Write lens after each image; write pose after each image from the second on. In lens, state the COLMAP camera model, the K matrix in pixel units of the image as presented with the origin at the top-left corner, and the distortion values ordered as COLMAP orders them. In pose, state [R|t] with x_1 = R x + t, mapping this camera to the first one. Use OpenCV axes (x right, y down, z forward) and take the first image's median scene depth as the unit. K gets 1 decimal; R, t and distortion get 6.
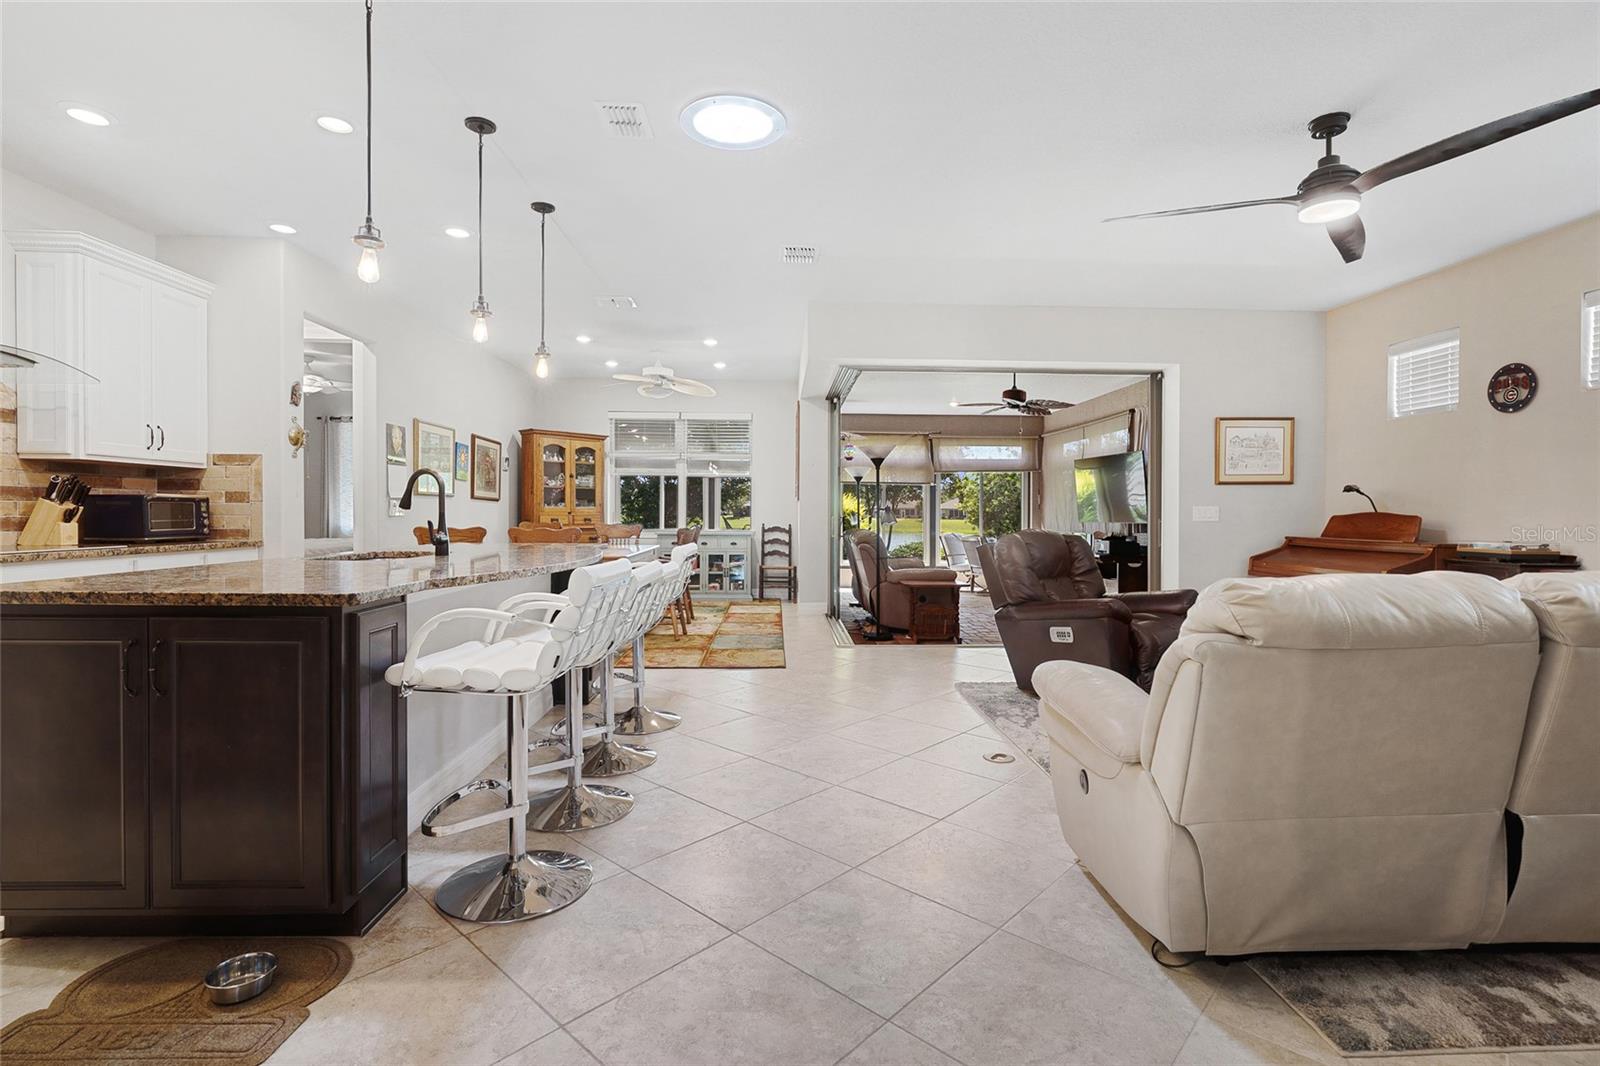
lens RADIAL K [[741.1, 0, 803.3], [0, 741.1, 510.8], [0, 0, 1]] dist [-0.009041, 0.002052]
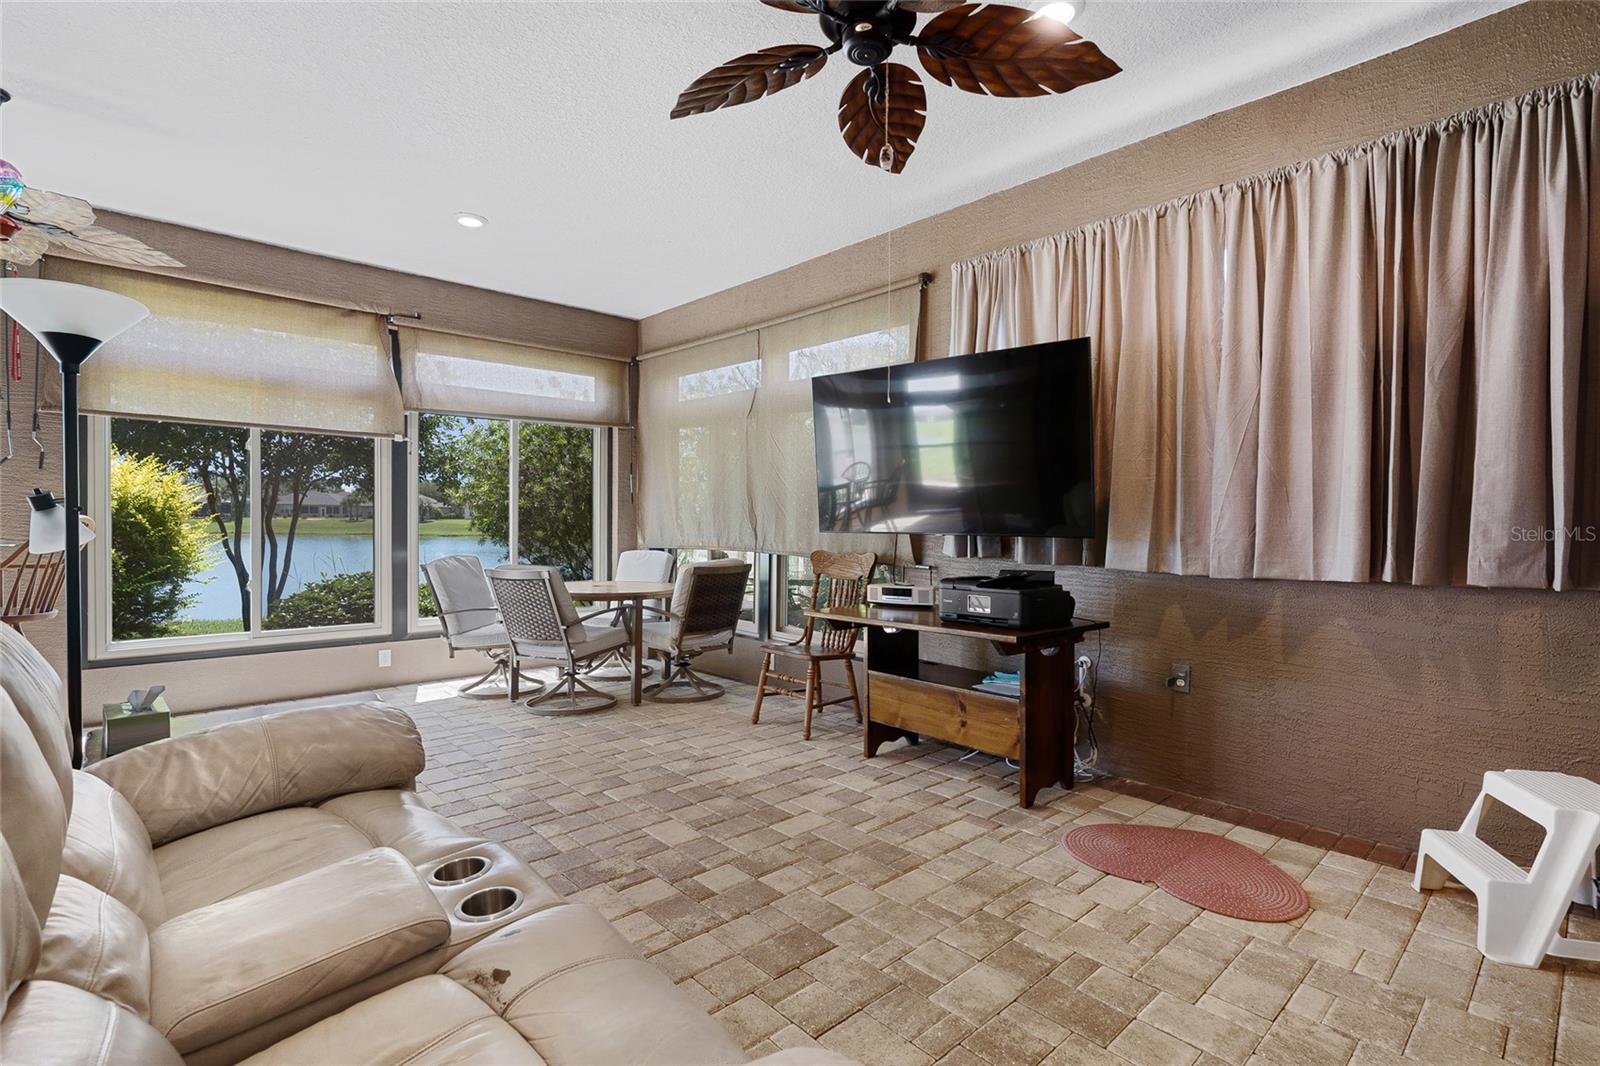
lens RADIAL K [[741.1, 0, 797.5], [0, 741.1, 526.5], [0, 0, 1]] dist [-0.009041, 0.002052]
pose [[0.761633, -0.005413, 0.647986, 0.131007], [-0.008368, 0.999800, 0.018188, 0.008094], [-0.647955, -0.019275, 0.761435, 0.940406]]
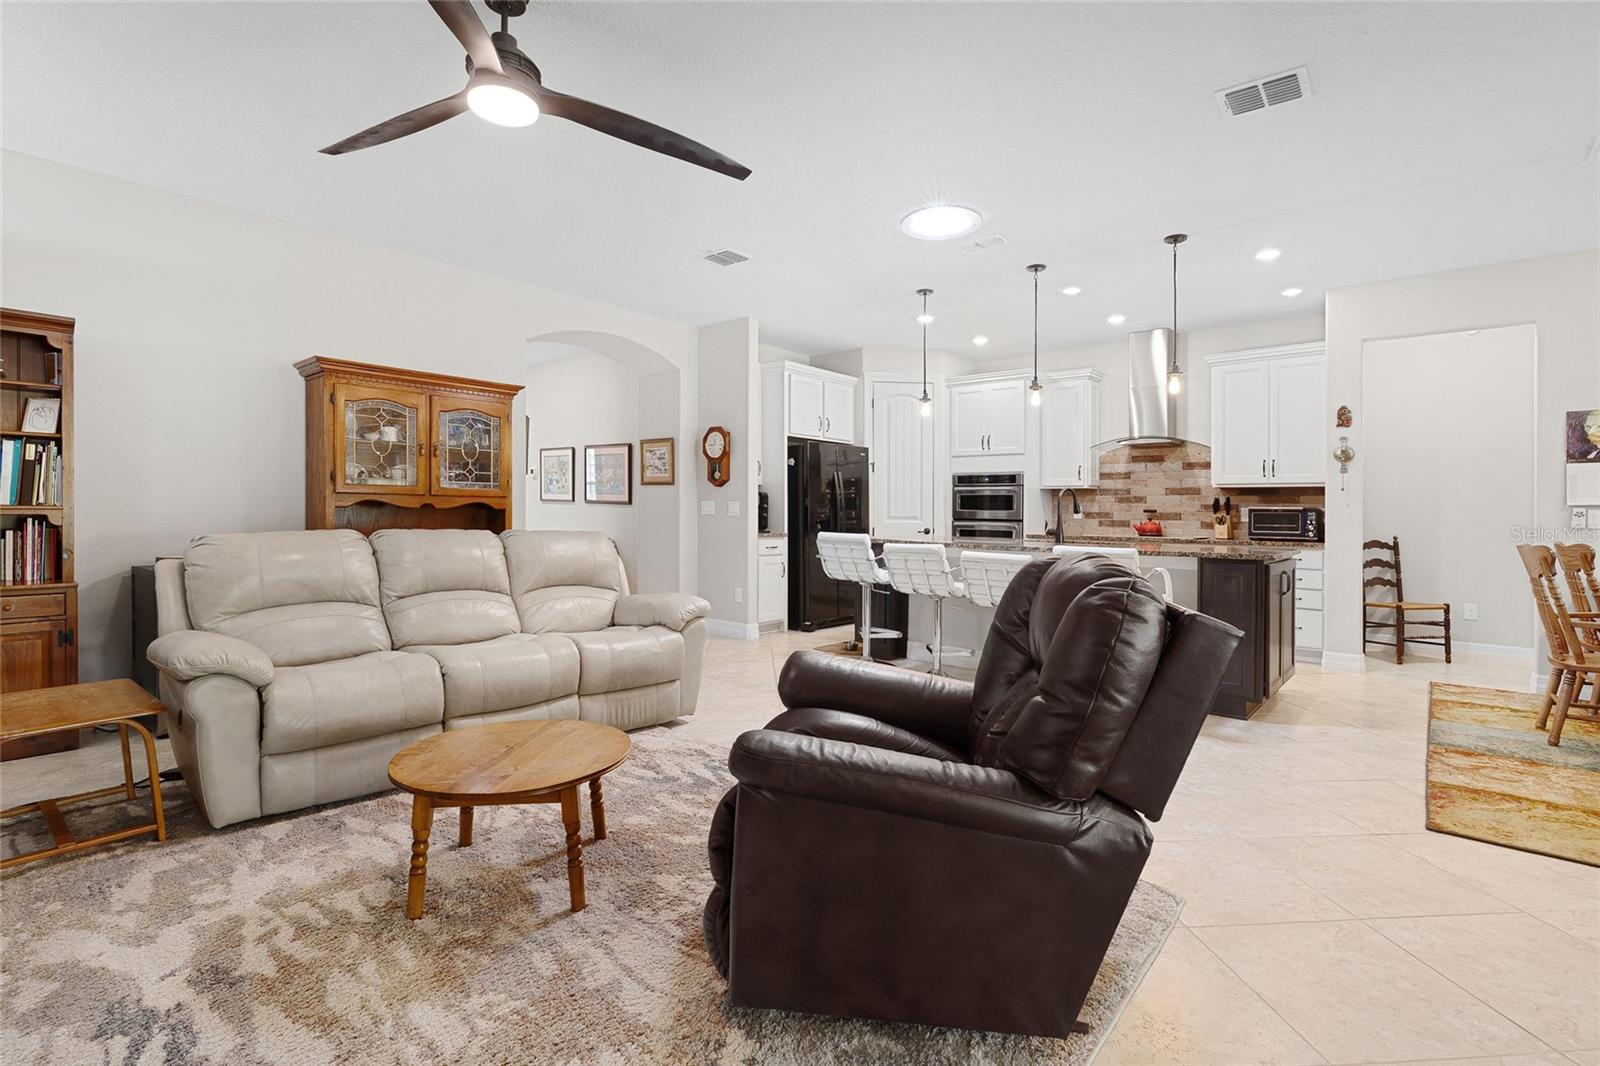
lens RADIAL K [[741.1, 0, 803.4], [0, 741.1, 506.3], [0, 0, 1]] dist [-0.009041, 0.002052]
pose [[-0.682441, -0.020181, -0.730662, 0.469745], [-0.015134, 0.999795, -0.013479, 0.005130], [0.730784, 0.001859, -0.682606, 0.762256]]
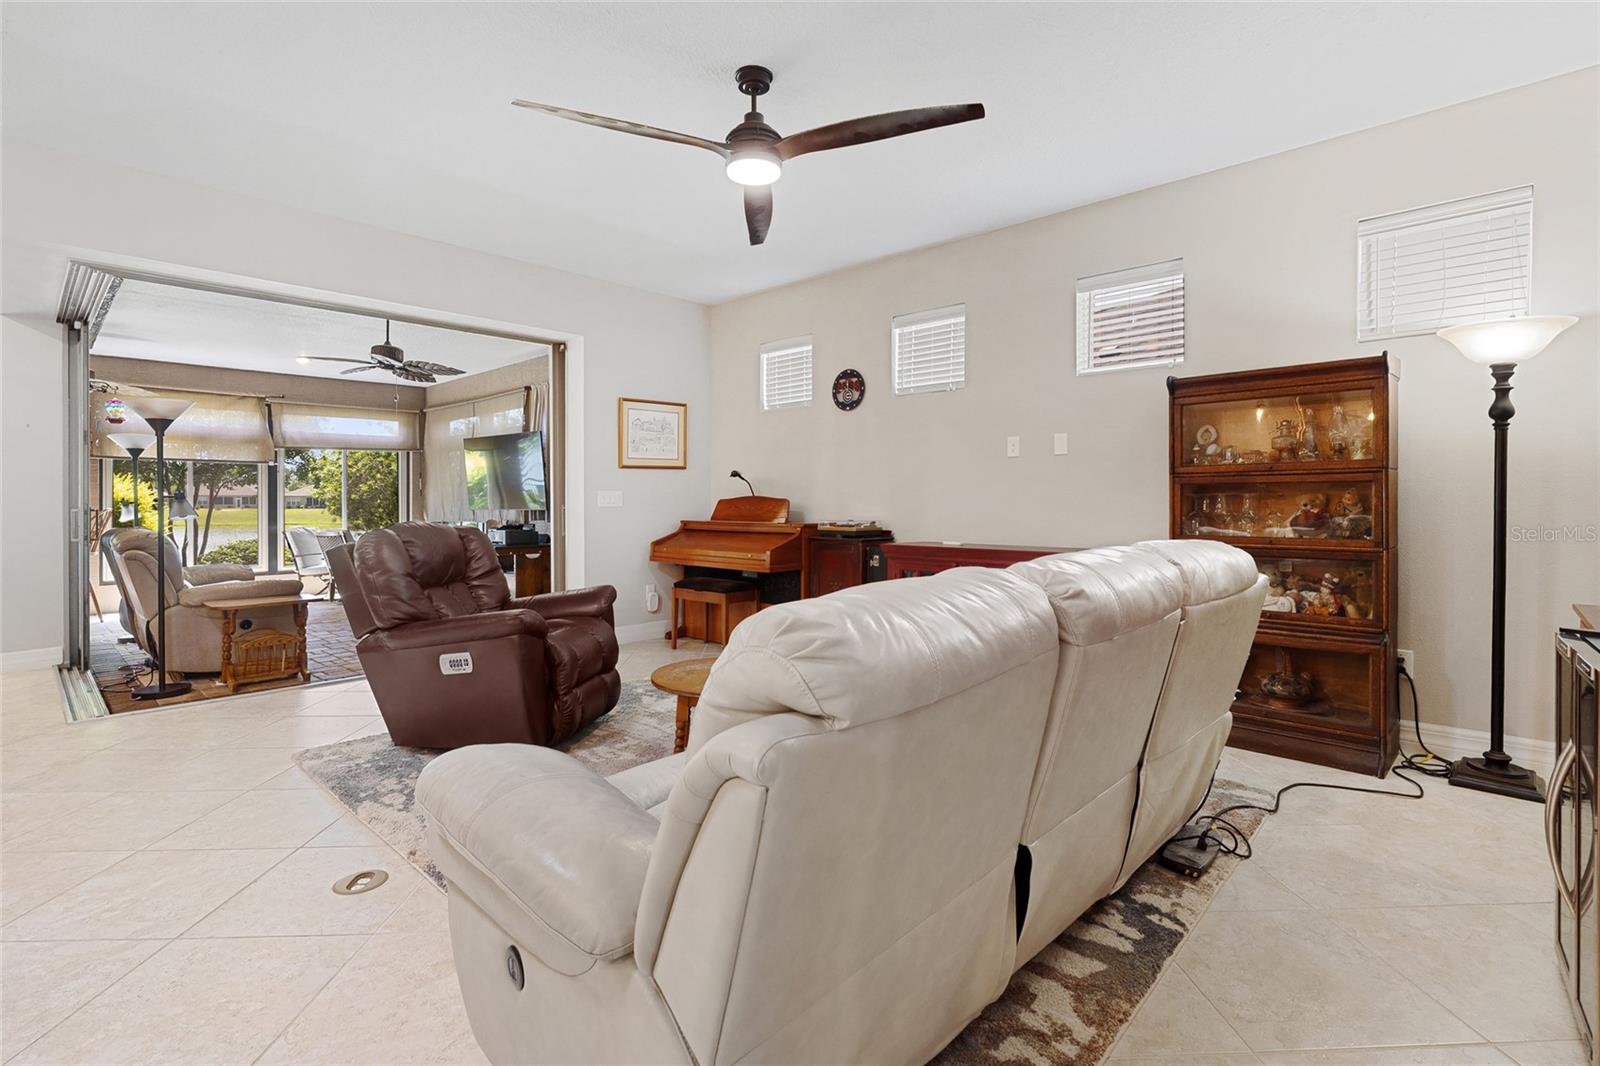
lens RADIAL K [[741.1, 0, 797.3], [0, 741.1, 494.6], [0, 0, 1]] dist [-0.009041, 0.002052]
pose [[0.710940, -0.005526, 0.703231, 0.041533], [0.007662, 0.999971, 0.000111, 0.000318], [-0.703211, 0.005309, 0.710962, 0.134329]]
